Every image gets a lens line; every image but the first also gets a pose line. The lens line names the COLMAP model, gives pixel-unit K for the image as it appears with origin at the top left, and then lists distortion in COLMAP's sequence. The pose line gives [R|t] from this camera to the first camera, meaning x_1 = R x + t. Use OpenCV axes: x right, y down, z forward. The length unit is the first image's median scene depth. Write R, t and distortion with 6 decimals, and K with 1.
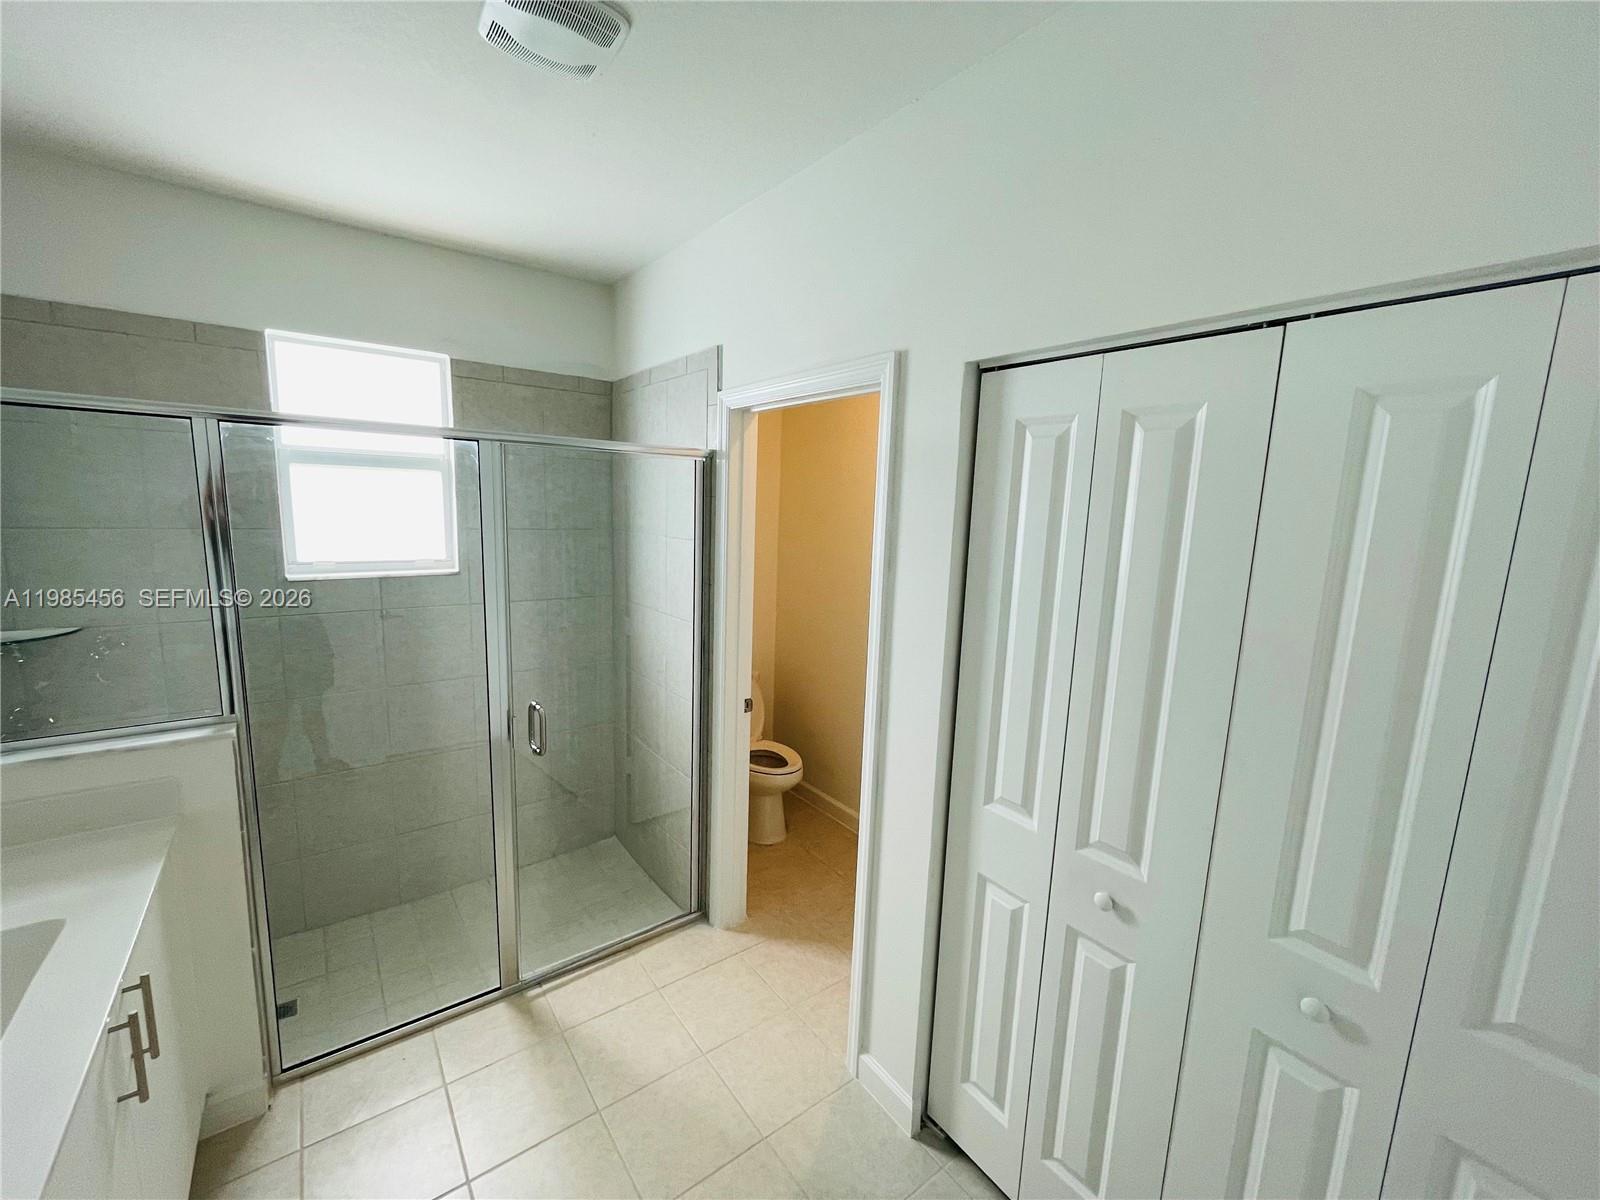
lens RADIAL K [[648.2, 0, 802.0], [0, 648.2, 599.2], [0, 0, 1]] dist [-0.009285, 0.000201]
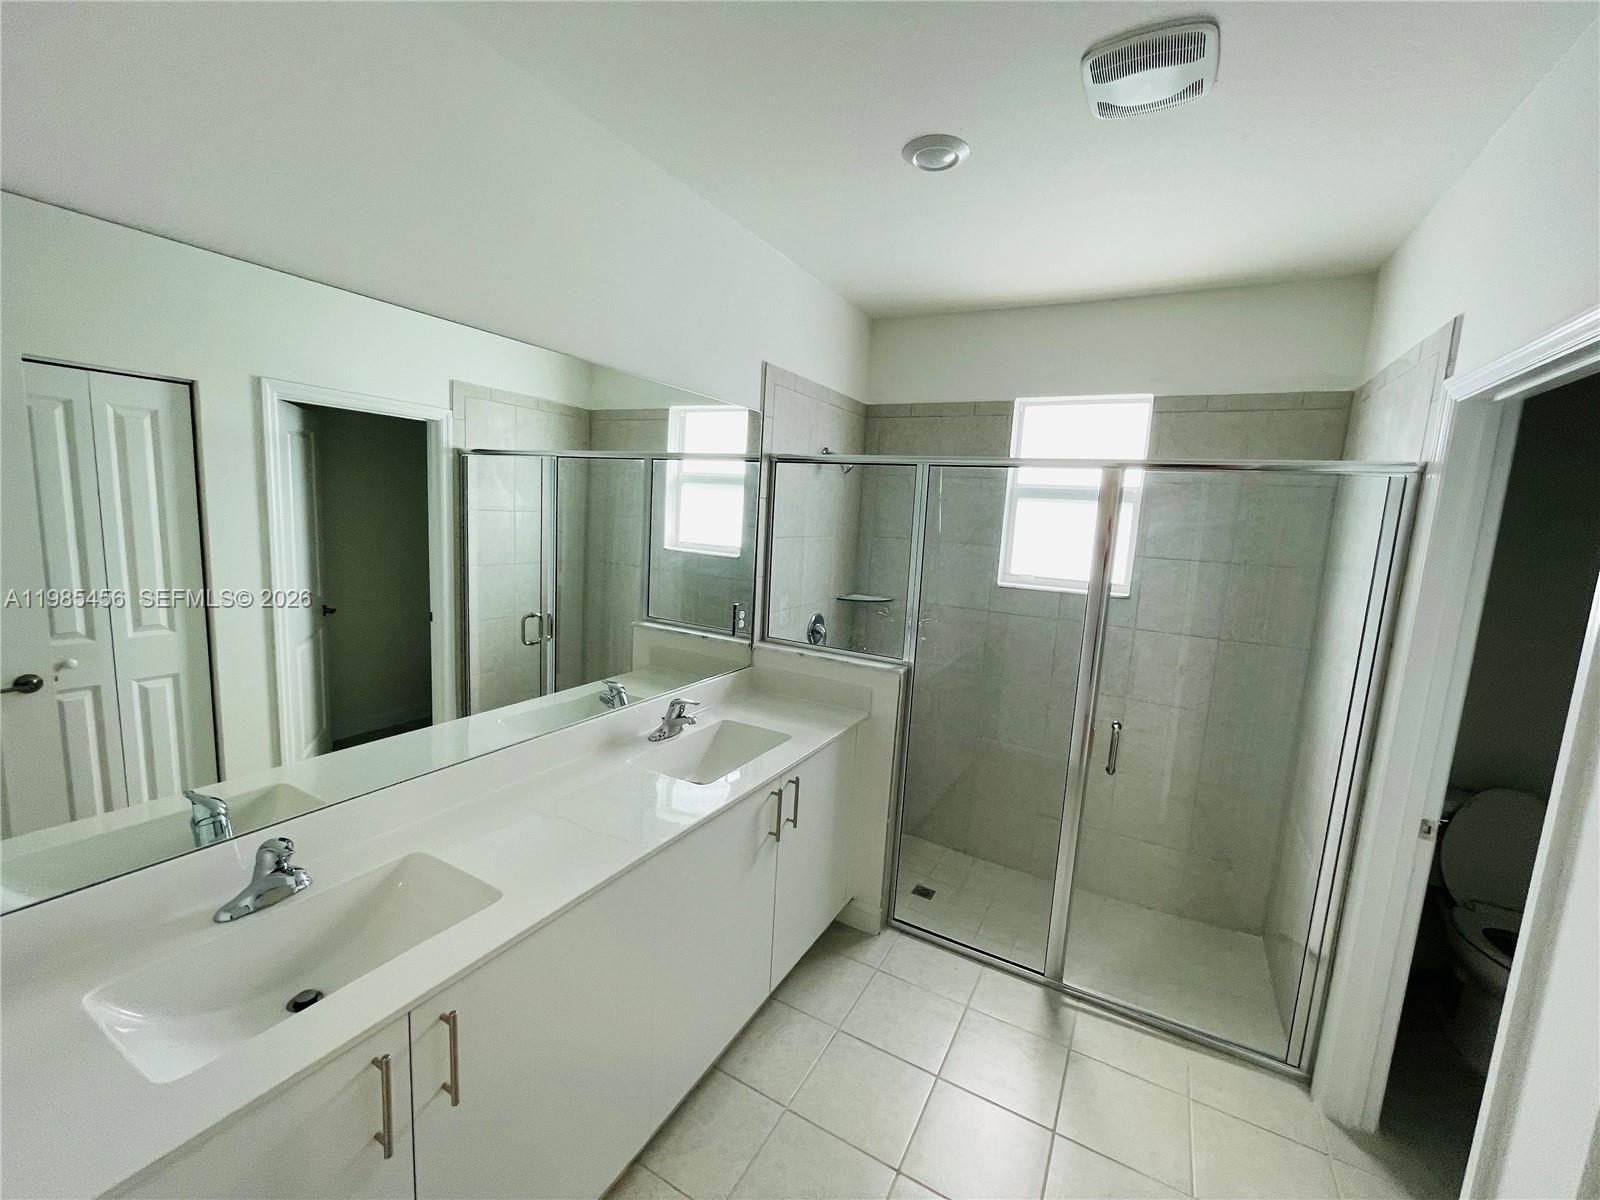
lens RADIAL K [[648.2, 0, 802.0], [0, 648.2, 599.2], [0, 0, 1]] dist [-0.009285, 0.000201]
pose [[0.399216, 0.113785, -0.909769, 0.257034], [-0.171858, 0.983969, 0.047653, 0.003975], [0.900606, 0.137327, 0.412371, 0.098237]]
